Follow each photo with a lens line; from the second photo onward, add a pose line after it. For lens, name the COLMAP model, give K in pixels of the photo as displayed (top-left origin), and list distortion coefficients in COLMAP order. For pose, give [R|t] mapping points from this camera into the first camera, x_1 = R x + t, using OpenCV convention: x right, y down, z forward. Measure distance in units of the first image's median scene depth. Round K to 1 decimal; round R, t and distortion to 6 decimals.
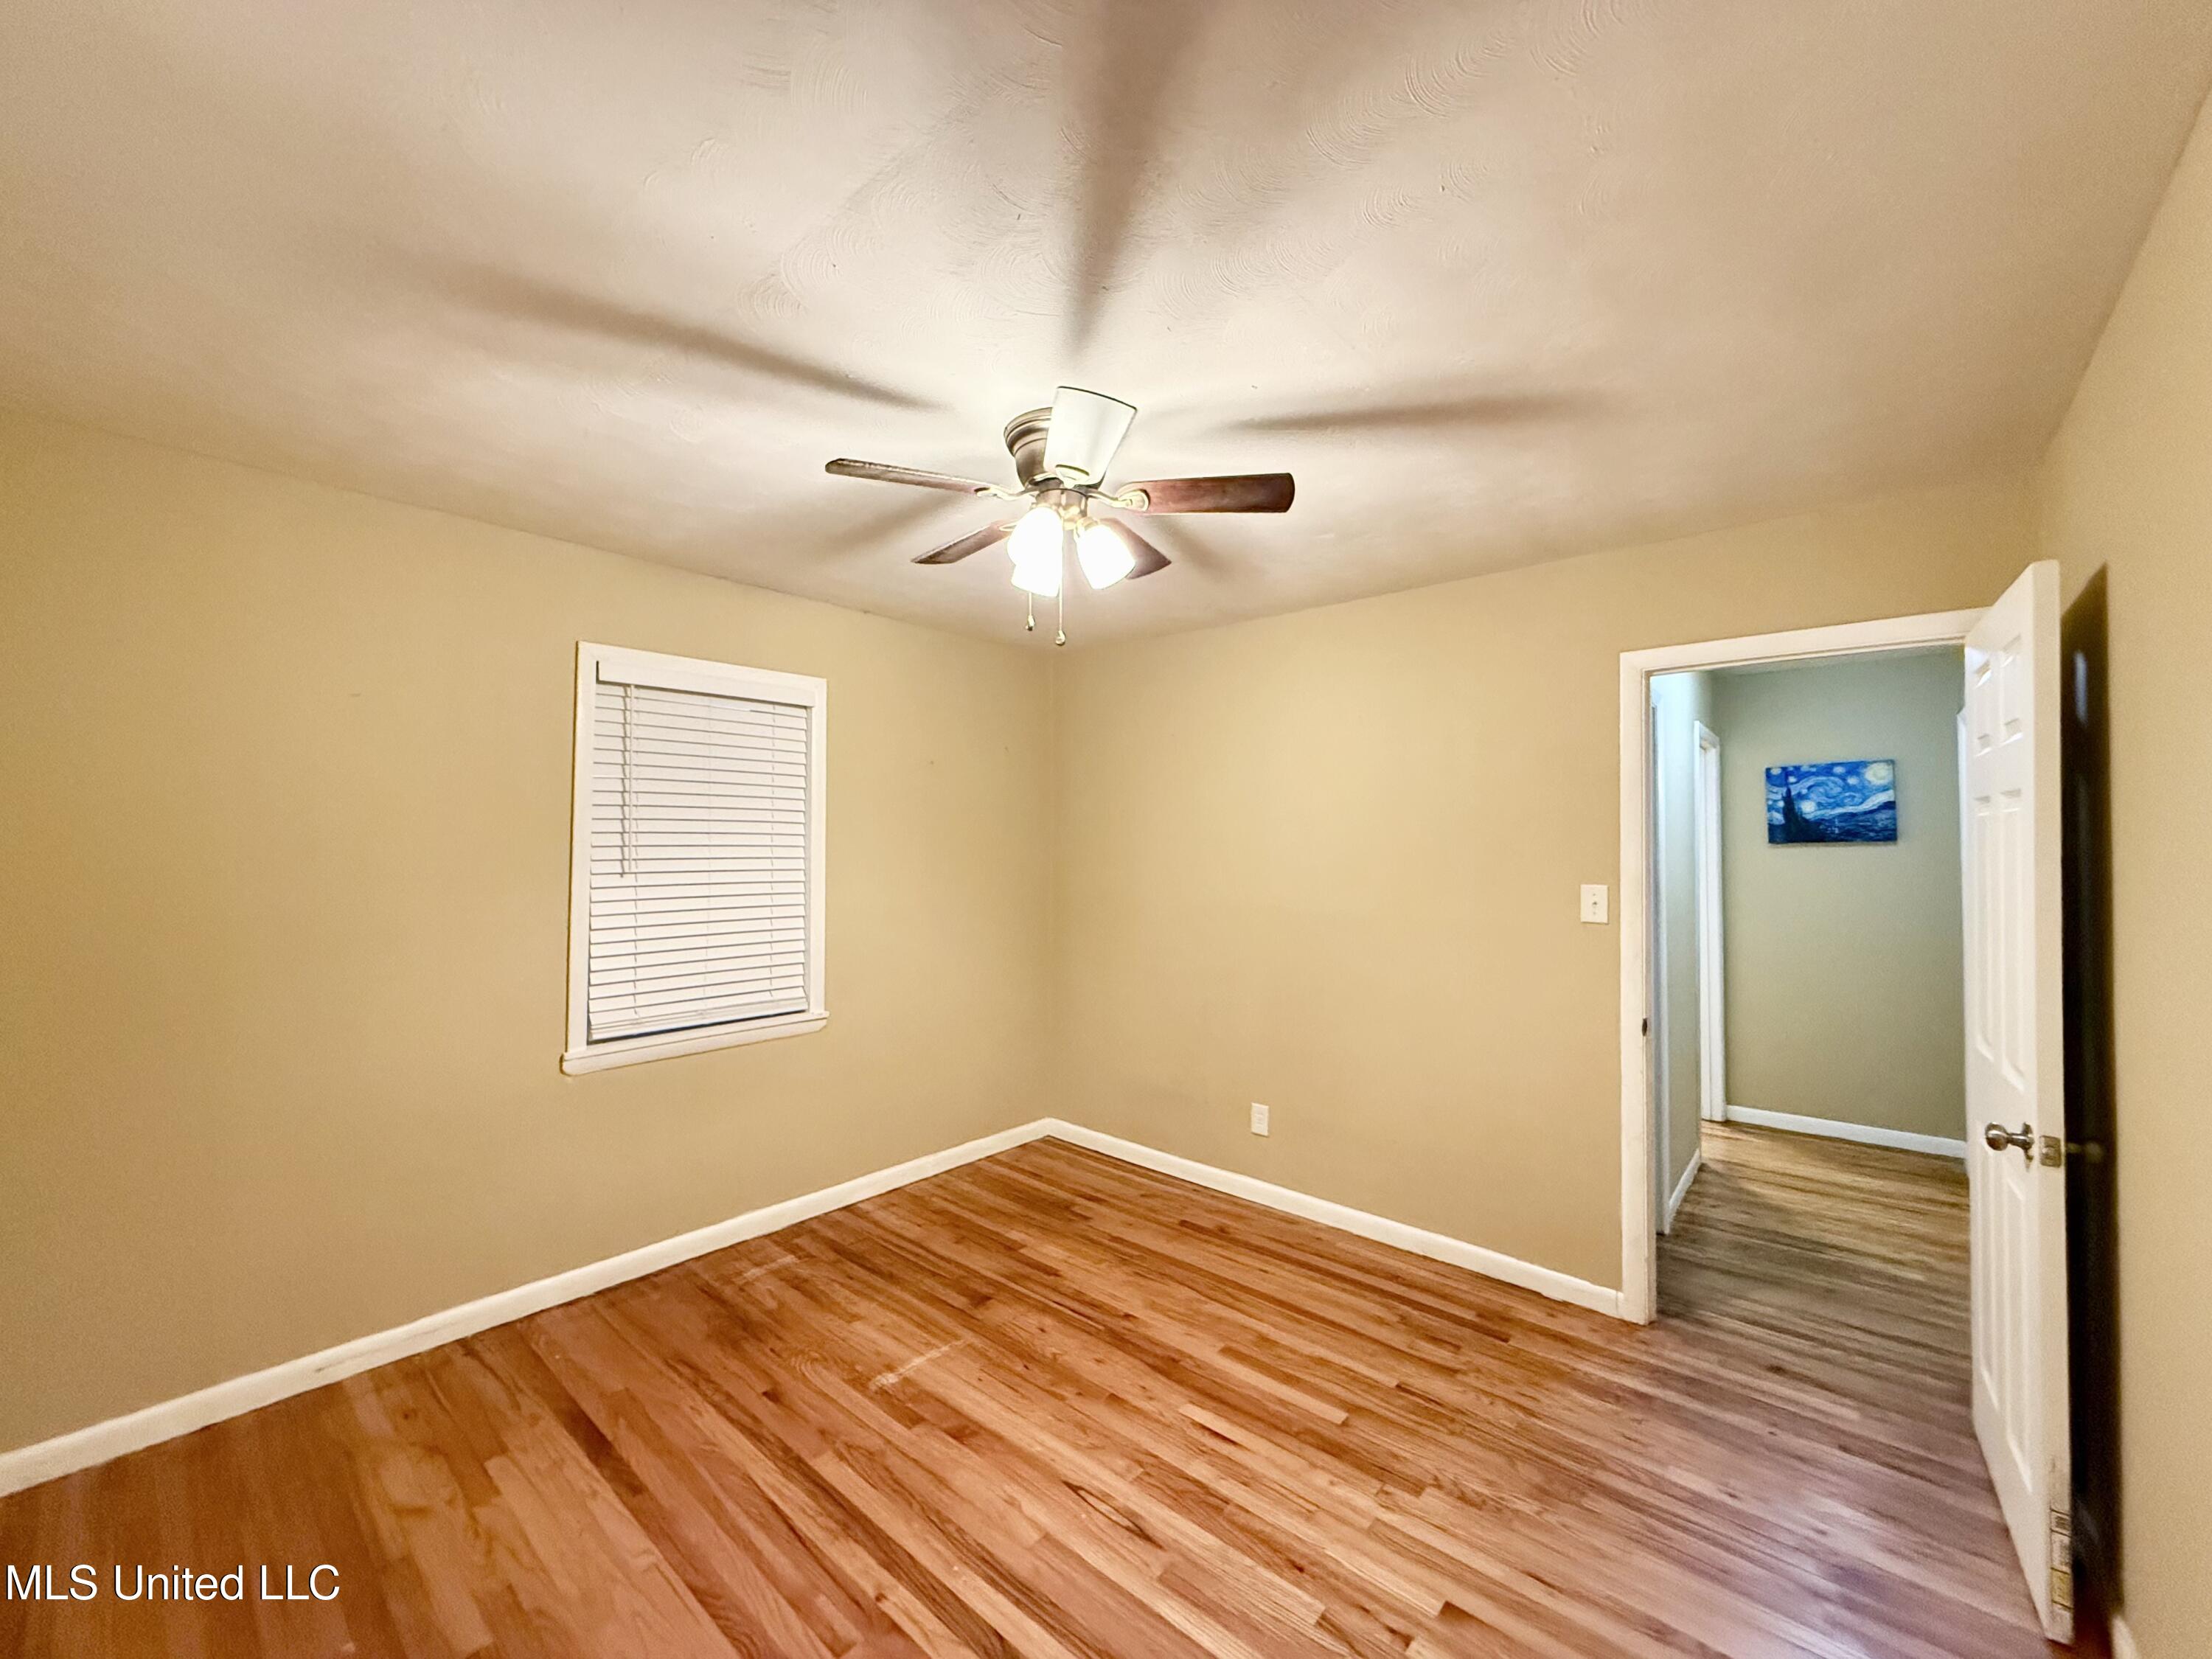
lens RADIAL K [[877.4, 0, 1099.5], [0, 877.4, 830.0], [0, 0, 1]] dist [0.000107, 0.000049]
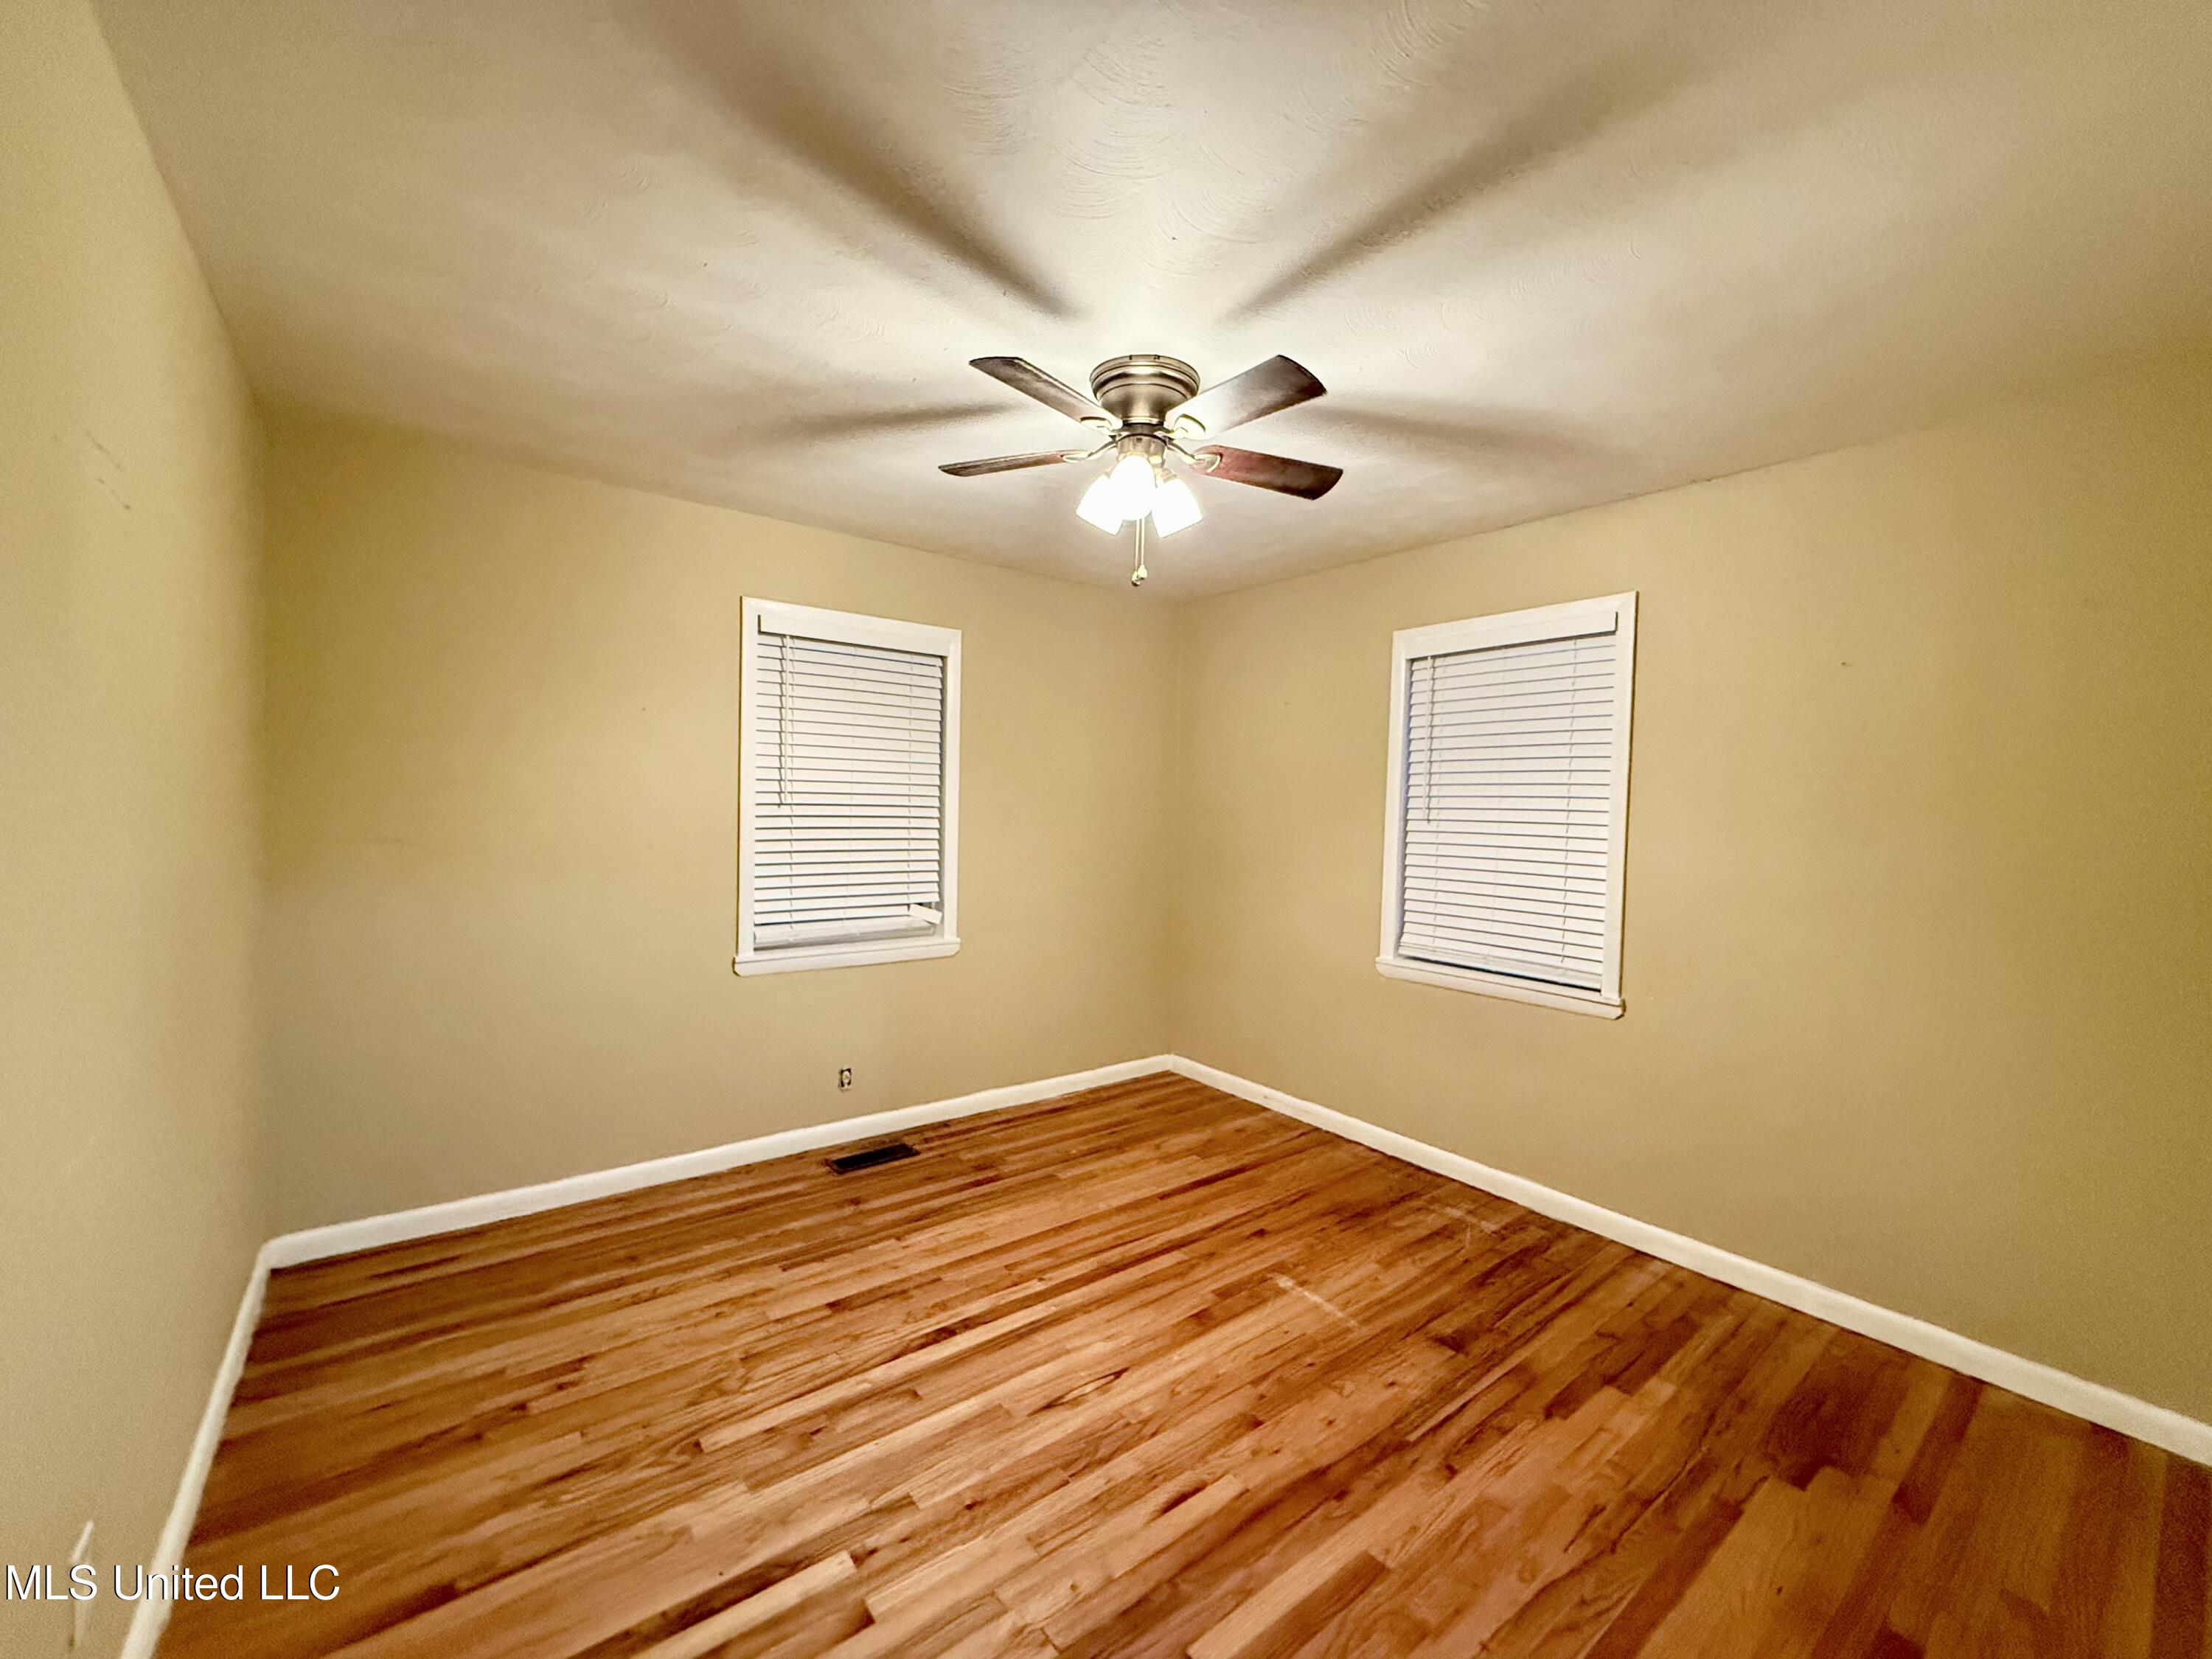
lens RADIAL K [[868.1, 0, 1091.9], [0, 868.1, 829.3], [0, 0, 1]] dist [-0.000076, -0.000054]
pose [[-0.184151, 0.020718, -0.982680, 0.816468], [-0.013211, 0.999635, 0.023551, 0.049901], [0.982809, 0.017319, -0.183811, 0.934618]]
